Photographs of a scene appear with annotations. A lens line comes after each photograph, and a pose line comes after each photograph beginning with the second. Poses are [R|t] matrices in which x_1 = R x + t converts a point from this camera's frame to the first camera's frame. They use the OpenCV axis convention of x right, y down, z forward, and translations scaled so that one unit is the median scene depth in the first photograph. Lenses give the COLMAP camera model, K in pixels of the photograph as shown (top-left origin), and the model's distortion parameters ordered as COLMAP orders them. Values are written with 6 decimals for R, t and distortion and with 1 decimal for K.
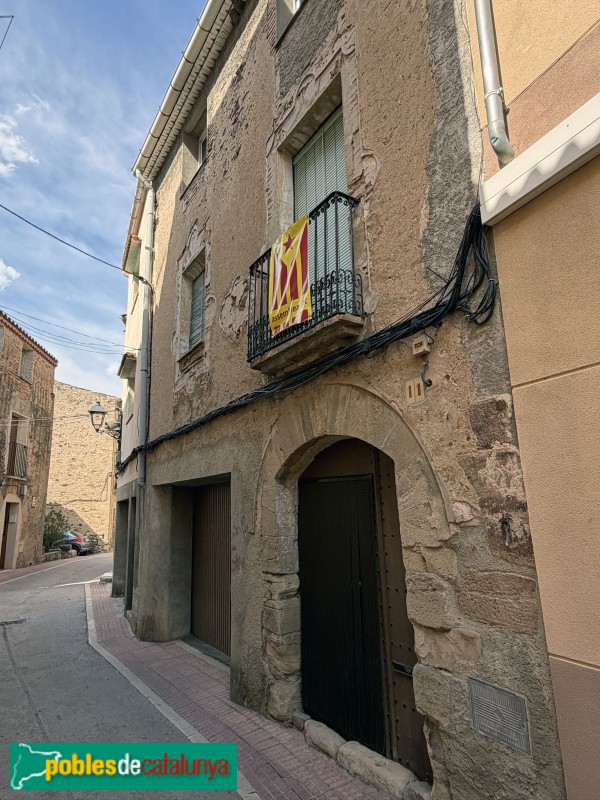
lens RADIAL K [[584.4, 0, 300.0], [0, 584.4, 400.0], [0, 0, 1]] dist [-0.046248, -0.002664]
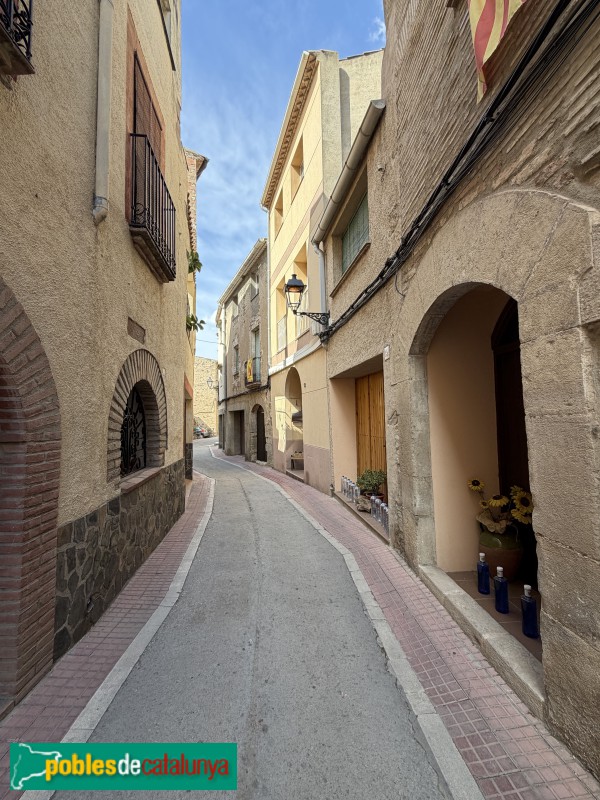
lens RADIAL K [[584.4, 0, 300.0], [0, 584.4, 400.0], [0, 0, 1]] dist [-0.046248, -0.002664]
pose [[0.985992, -0.008337, -0.166582, 0.660068], [0.035028, 0.986827, 0.157940, -0.399160], [0.163071, -0.161563, 0.973296, -2.025672]]
